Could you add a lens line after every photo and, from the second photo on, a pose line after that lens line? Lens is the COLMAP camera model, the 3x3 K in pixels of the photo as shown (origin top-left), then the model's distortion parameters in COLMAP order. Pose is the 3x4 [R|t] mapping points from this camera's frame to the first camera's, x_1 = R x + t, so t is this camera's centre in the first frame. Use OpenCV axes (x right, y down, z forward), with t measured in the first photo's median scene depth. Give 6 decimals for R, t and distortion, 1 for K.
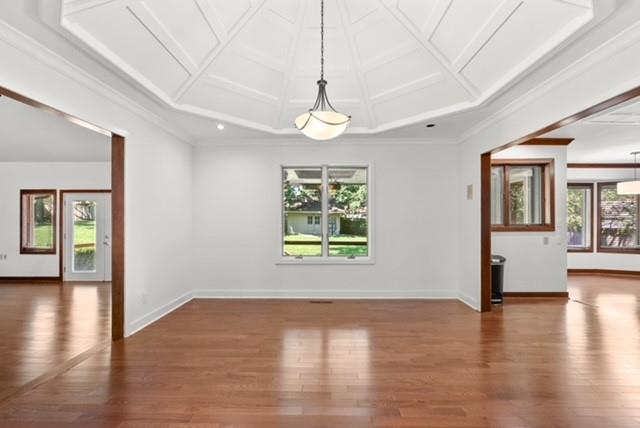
lens RADIAL K [[287.2, 0, 322.3], [0, 287.2, 218.3], [0, 0, 1]] dist [-0.004482, 0.000121]
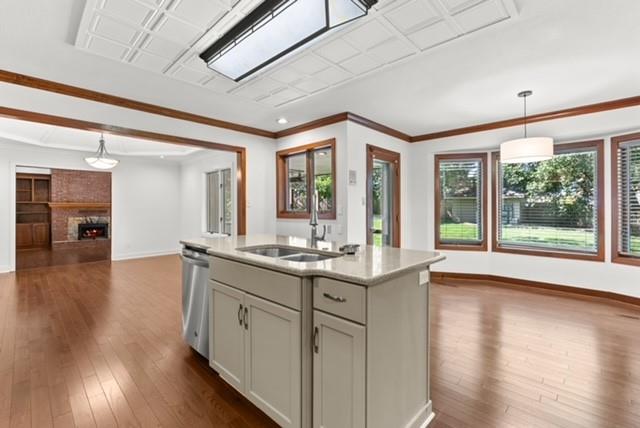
lens RADIAL K [[287.2, 0, 323.5], [0, 287.2, 207.6], [0, 0, 1]] dist [-0.004482, 0.000121]
pose [[0.737385, -0.005476, -0.675450, 0.959272], [0.010599, 0.999938, 0.003465, 0.003968], [0.675390, -0.009714, 0.737397, 0.217093]]
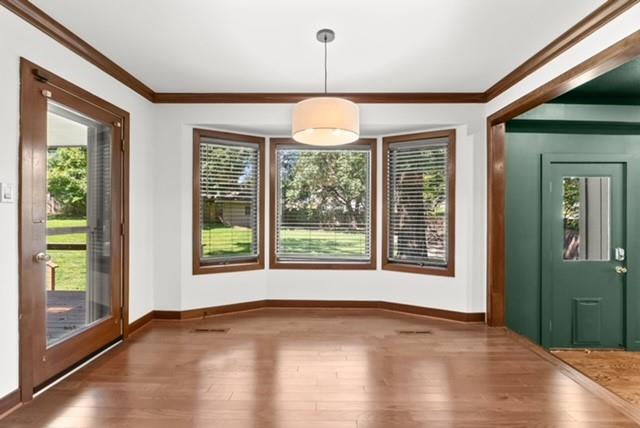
lens RADIAL K [[287.2, 0, 322.2], [0, 287.2, 210.4], [0, 0, 1]] dist [-0.004482, 0.000121]
pose [[0.999931, 0.000764, 0.011685, 0.876796], [-0.000807, 0.999993, 0.003698, 0.008079], [-0.011682, -0.003707, 0.999925, 0.490219]]
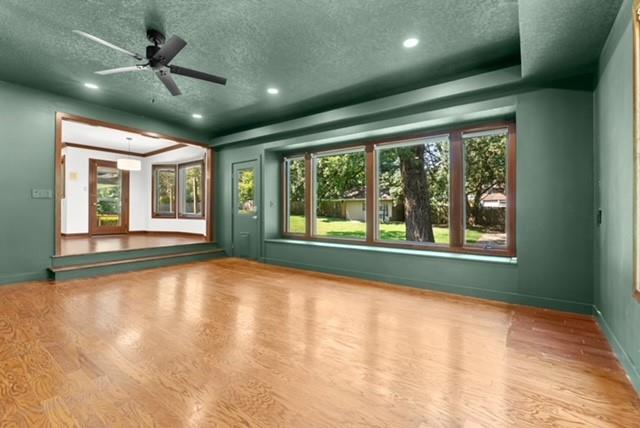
lens RADIAL K [[287.2, 0, 319.2], [0, 287.2, 211.7], [0, 0, 1]] dist [-0.004482, 0.000121]
pose [[0.808456, -0.004189, -0.588542, 2.106159], [0.006350, 0.999979, 0.001606, 0.093583], [0.588523, -0.005036, 0.808465, 0.358140]]
